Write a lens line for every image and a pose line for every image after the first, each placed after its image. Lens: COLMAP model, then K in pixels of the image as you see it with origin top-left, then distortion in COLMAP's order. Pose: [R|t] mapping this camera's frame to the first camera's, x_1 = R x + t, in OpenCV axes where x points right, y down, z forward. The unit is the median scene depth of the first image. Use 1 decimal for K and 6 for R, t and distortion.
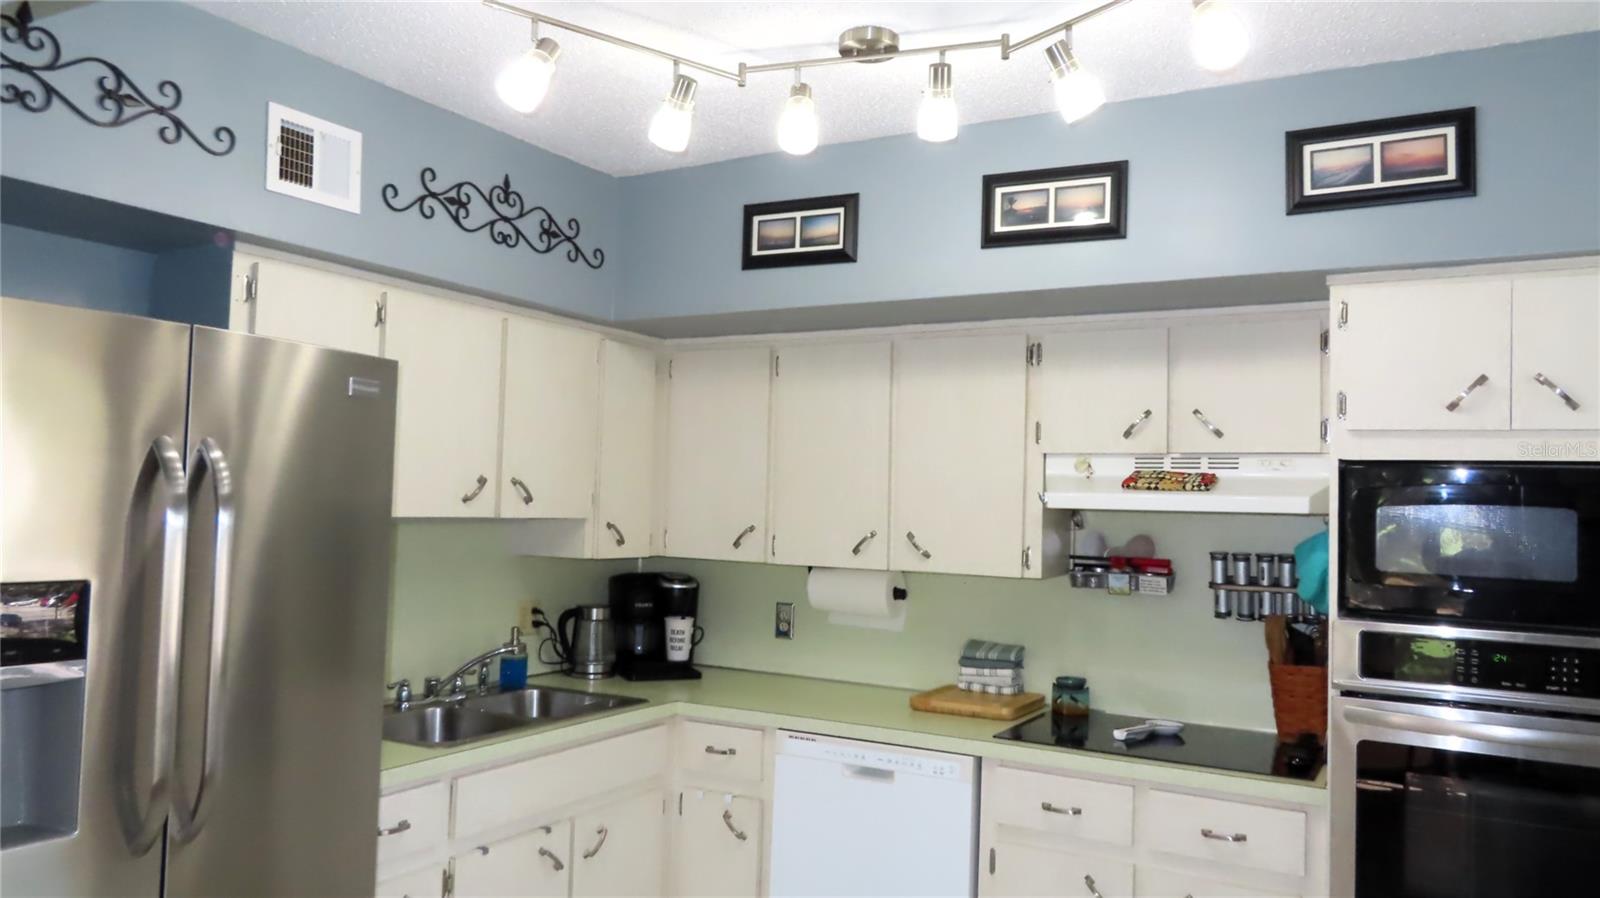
lens RADIAL K [[1144.5, 0, 800.0], [0, 1144.5, 449.0], [0, 0, 1]] dist [-0.007559, 0.004258]
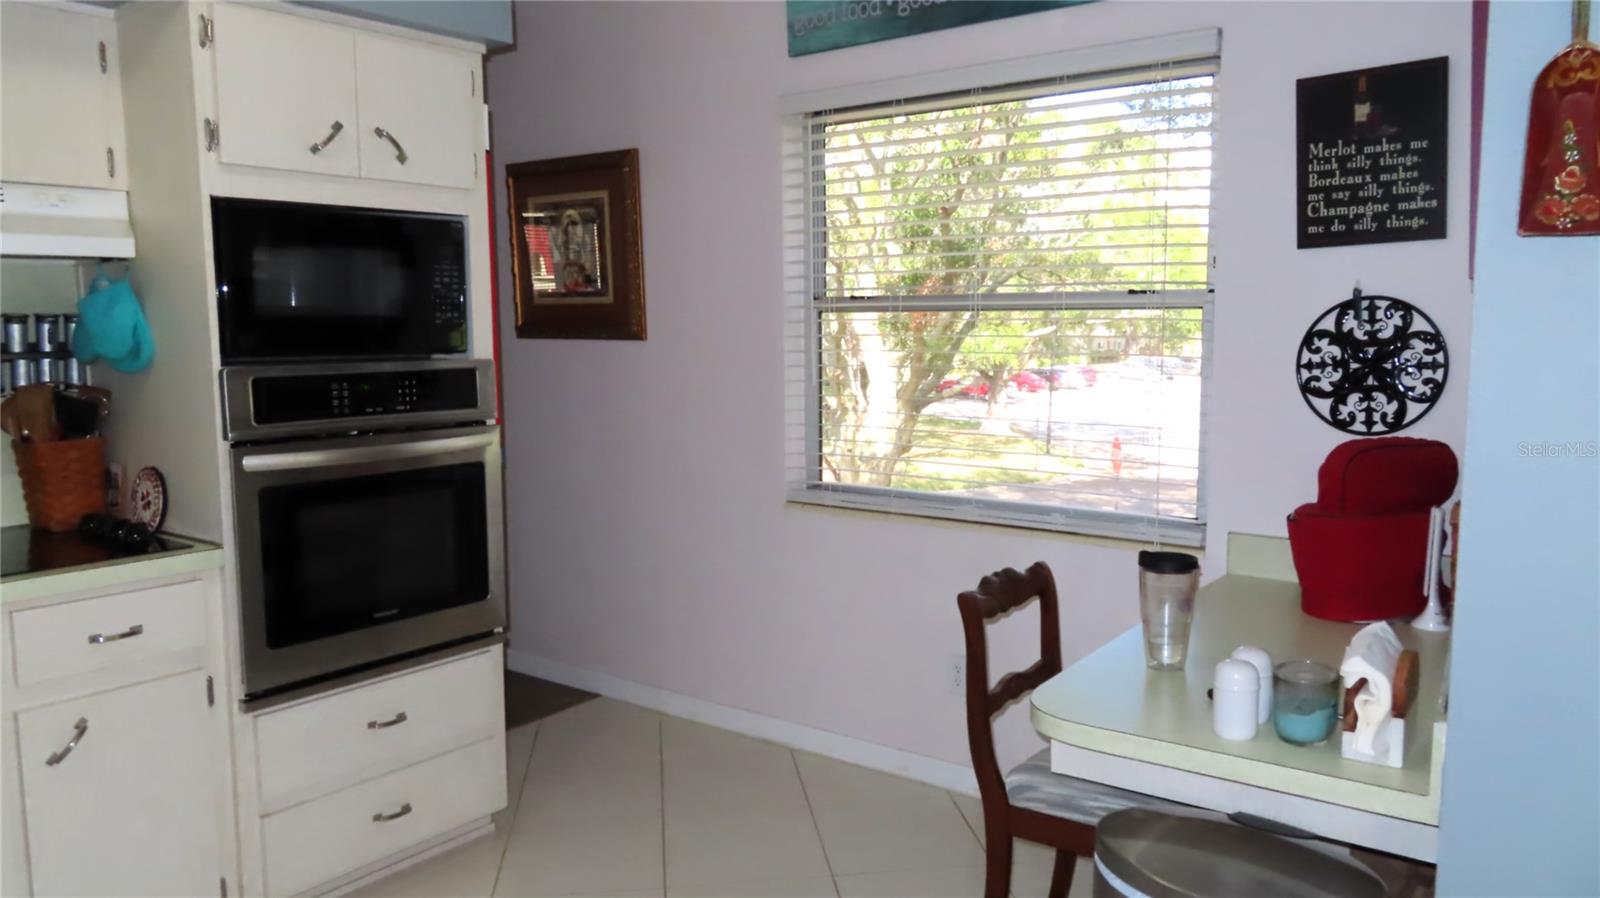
lens RADIAL K [[1144.5, 0, 800.0], [0, 1144.5, 449.0], [0, 0, 1]] dist [-0.007559, 0.004258]
pose [[0.129594, -0.142612, 0.981258, -0.303822], [-0.036552, 0.988244, 0.148454, 0.044451], [-0.990893, -0.055106, 0.122857, 0.317340]]
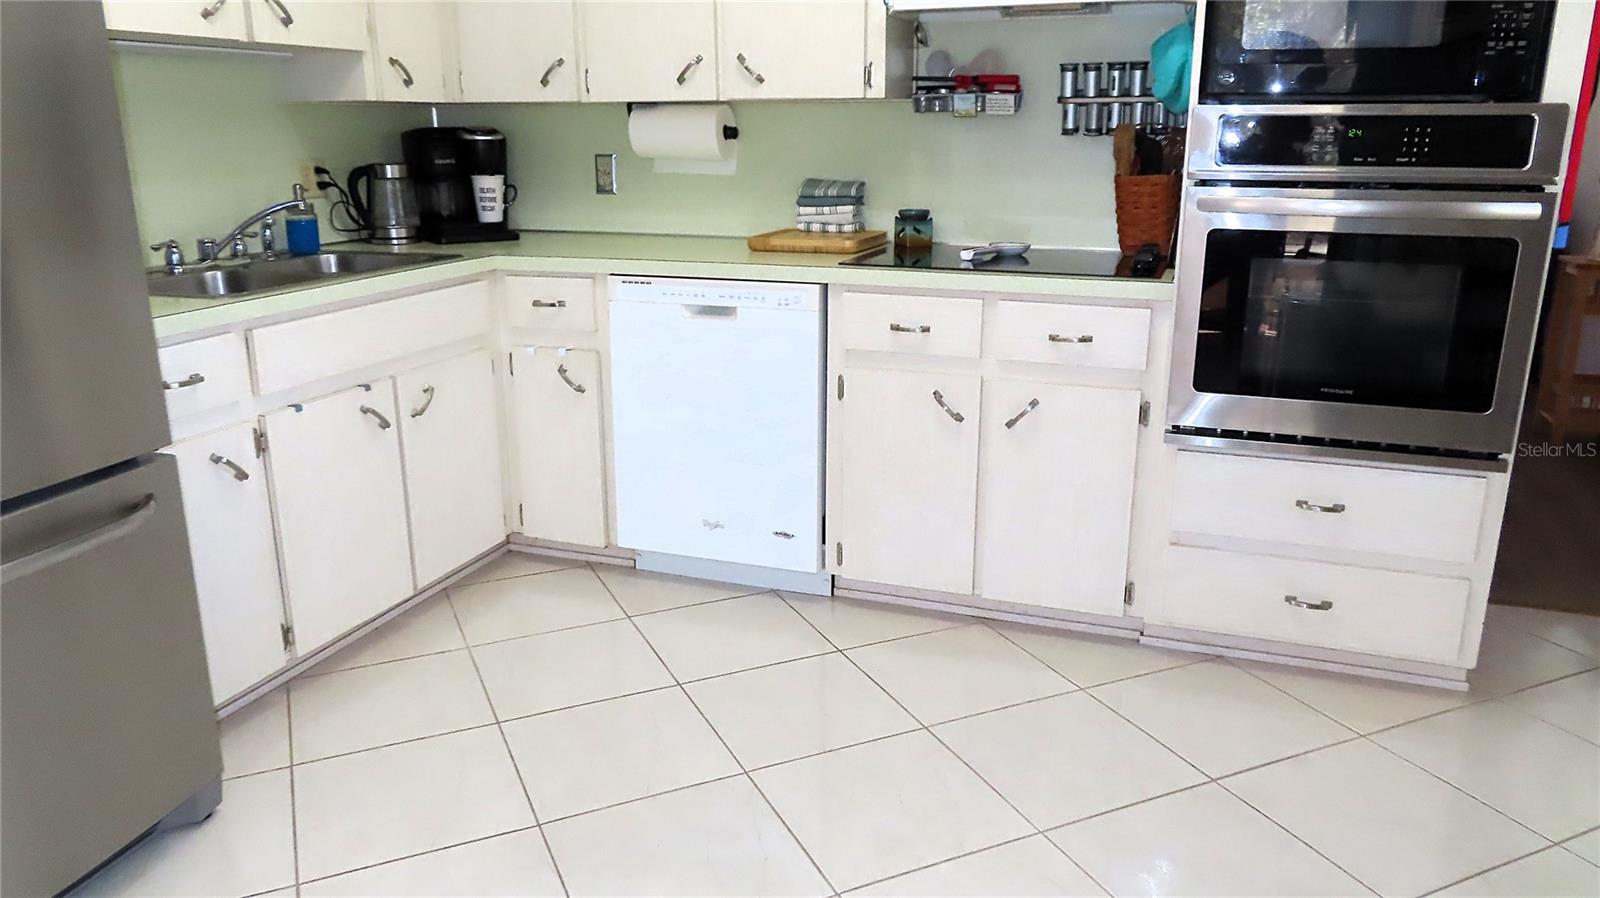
lens RADIAL K [[1144.5, 0, 800.0], [0, 1144.5, 449.0], [0, 0, 1]] dist [-0.007559, 0.004258]
pose [[0.986034, -0.075170, 0.148615, -0.015096], [0.023647, 0.946495, 0.321850, 0.081143], [-0.164857, -0.313841, 0.935054, 0.057077]]
